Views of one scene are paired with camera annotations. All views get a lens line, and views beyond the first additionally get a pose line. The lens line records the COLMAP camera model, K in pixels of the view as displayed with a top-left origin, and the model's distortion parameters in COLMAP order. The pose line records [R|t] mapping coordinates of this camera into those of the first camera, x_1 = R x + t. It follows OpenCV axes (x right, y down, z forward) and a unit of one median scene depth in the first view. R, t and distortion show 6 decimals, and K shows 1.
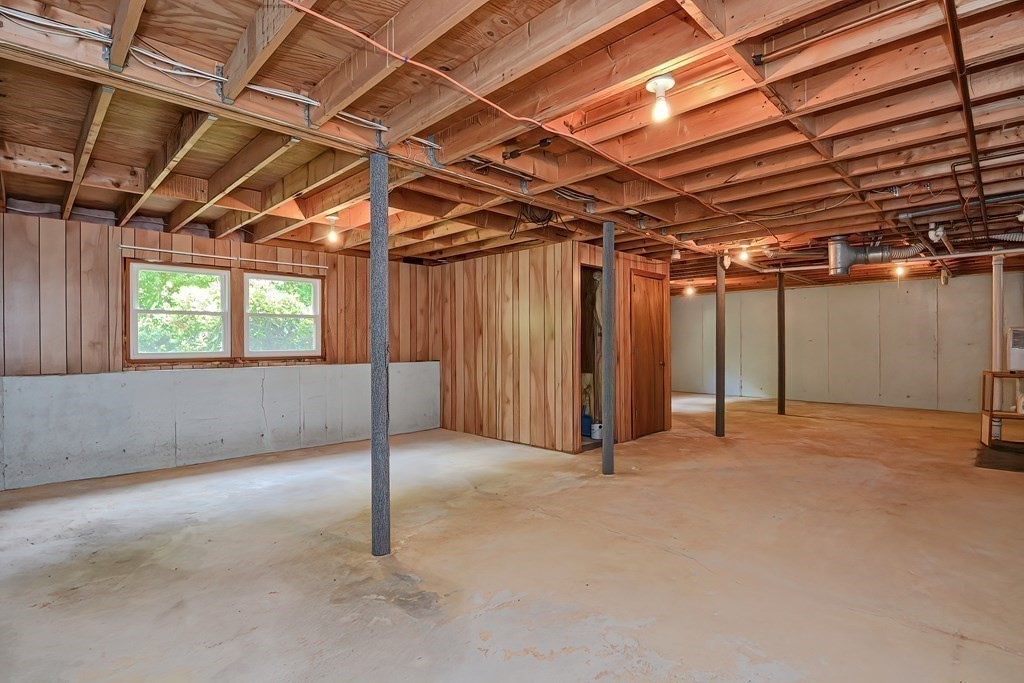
lens RADIAL K [[503.1, 0, 507.7], [0, 503.1, 339.8], [0, 0, 1]] dist [0.001074, -0.014479]
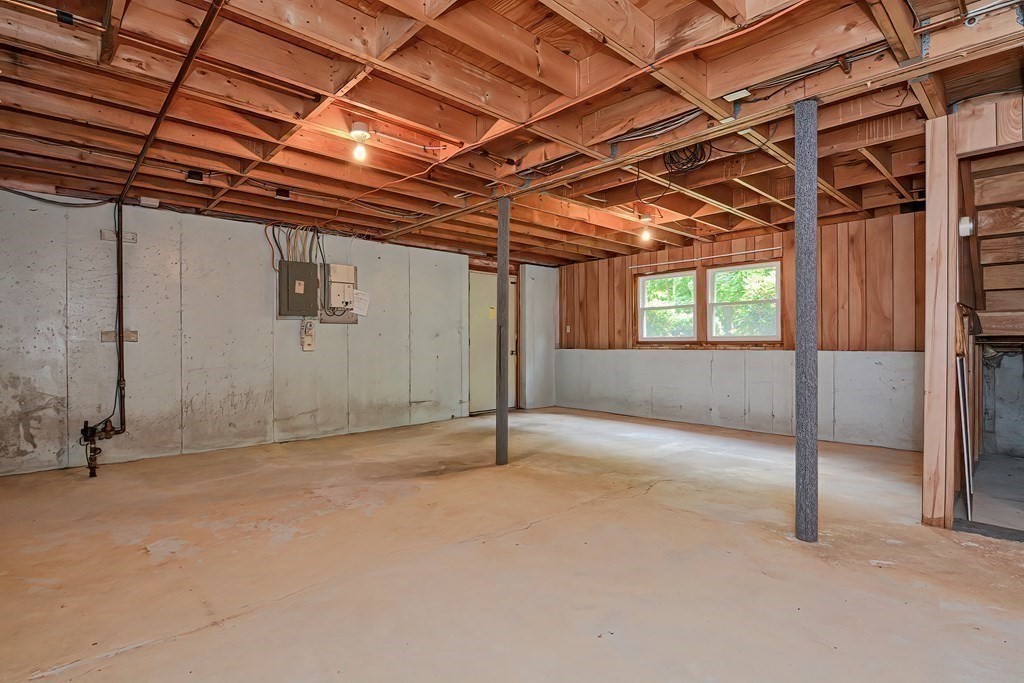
lens RADIAL K [[503.1, 0, 507.7], [0, 503.1, 339.8], [0, 0, 1]] dist [0.001074, -0.014479]
pose [[-0.038410, -0.001400, -0.999261, 0.771453], [0.008373, 0.999963, -0.001723, 0.033990], [0.999227, -0.008433, -0.038397, 0.666526]]
